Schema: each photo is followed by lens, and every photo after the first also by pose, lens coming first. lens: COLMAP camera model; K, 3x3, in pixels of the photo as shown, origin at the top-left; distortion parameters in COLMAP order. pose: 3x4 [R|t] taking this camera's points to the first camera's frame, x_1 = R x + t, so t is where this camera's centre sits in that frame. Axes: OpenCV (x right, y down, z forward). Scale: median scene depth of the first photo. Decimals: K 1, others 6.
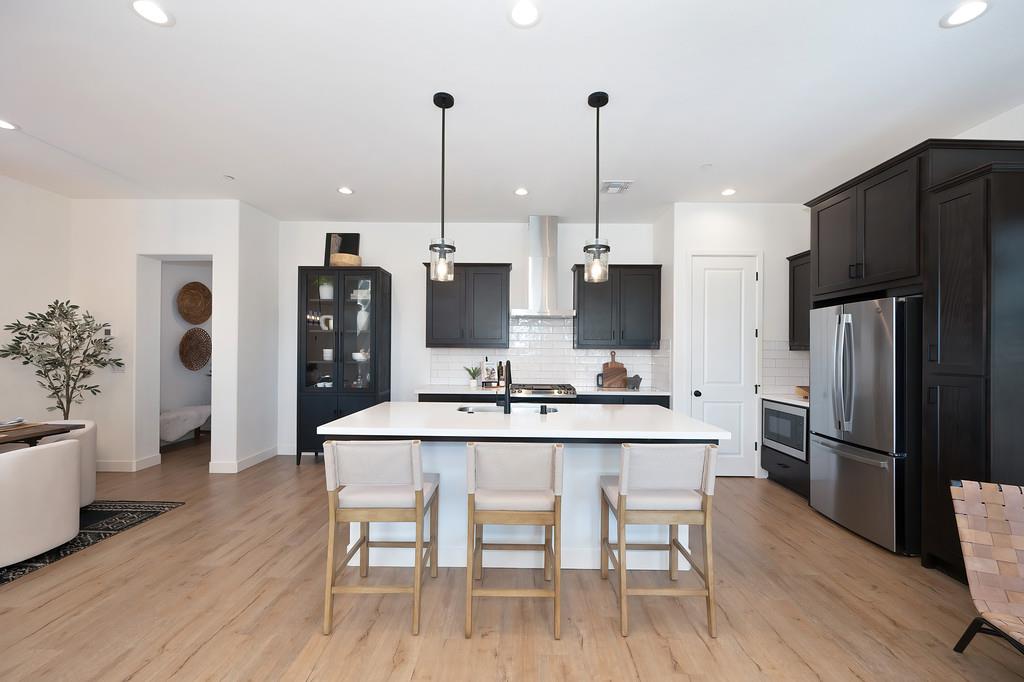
lens RADIAL K [[408.2, 0, 516.0], [0, 408.2, 347.6], [0, 0, 1]] dist [-0.001962, 0.001219]
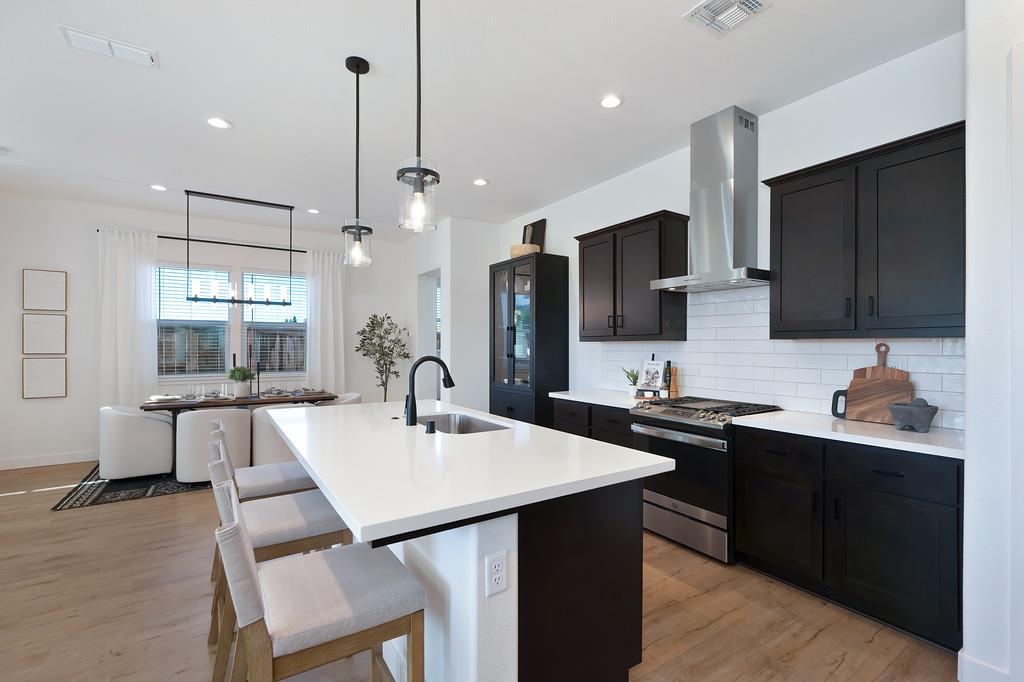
lens RADIAL K [[467.8, 0, 508.0], [0, 467.8, 342.6], [0, 0, 1]] dist [0.029994, 0.000113]
pose [[0.544239, -0.013671, -0.838819, 0.560638], [0.009185, 0.999904, -0.010337, 0.012330], [0.838880, -0.002079, 0.544312, 0.447781]]
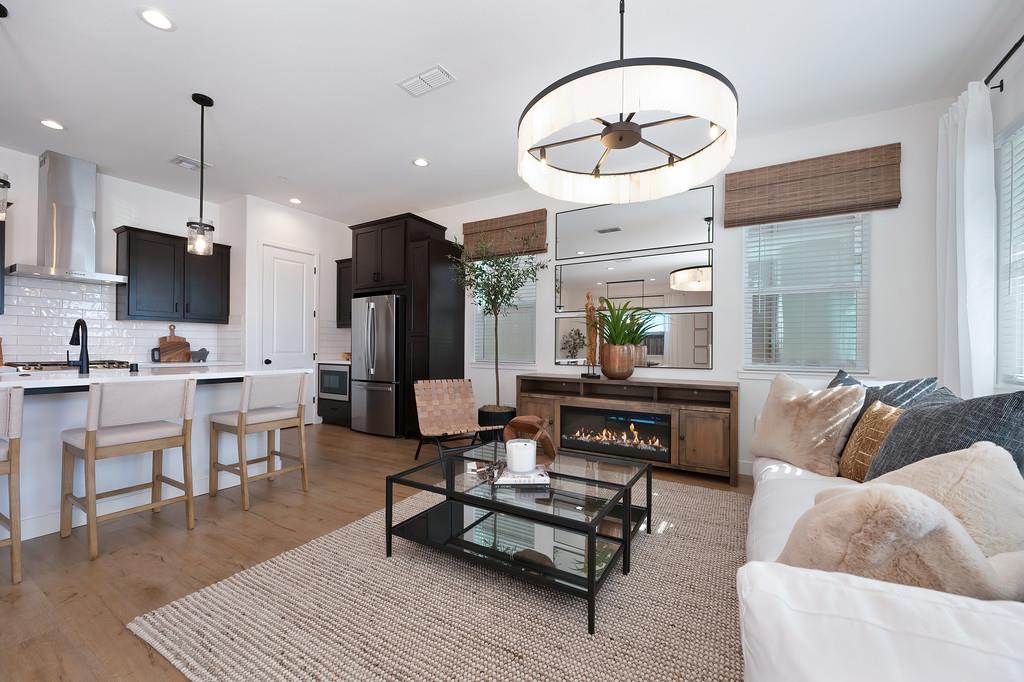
lens RADIAL K [[408.2, 0, 519.3], [0, 408.2, 346.9], [0, 0, 1]] dist [-0.001962, 0.001219]
pose [[0.506215, -0.005556, 0.862389, -0.222071], [-0.008295, 0.999902, 0.011311, 0.053394], [-0.862367, -0.012880, 0.506119, -0.247880]]
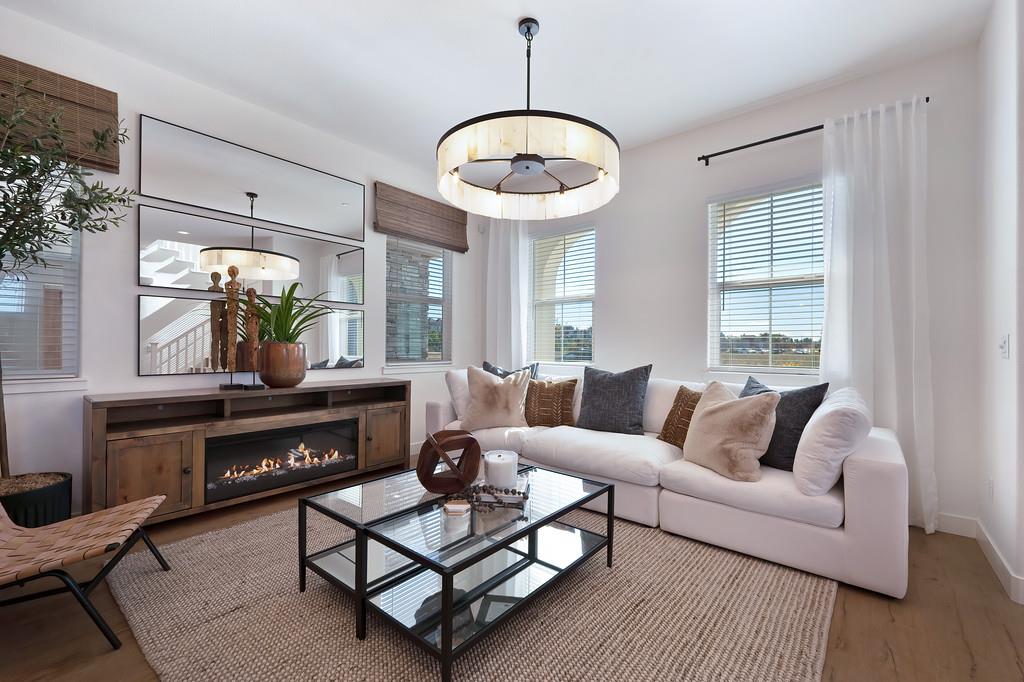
lens RADIAL K [[437.6, 0, 515.1], [0, 437.6, 341.6], [0, 0, 1]] dist [0.007607, -0.000211]
pose [[-0.773458, -0.005184, 0.633826, -0.109846], [-0.015257, 0.999829, -0.010440, 0.057432], [-0.633664, -0.017745, -0.773405, 0.379102]]
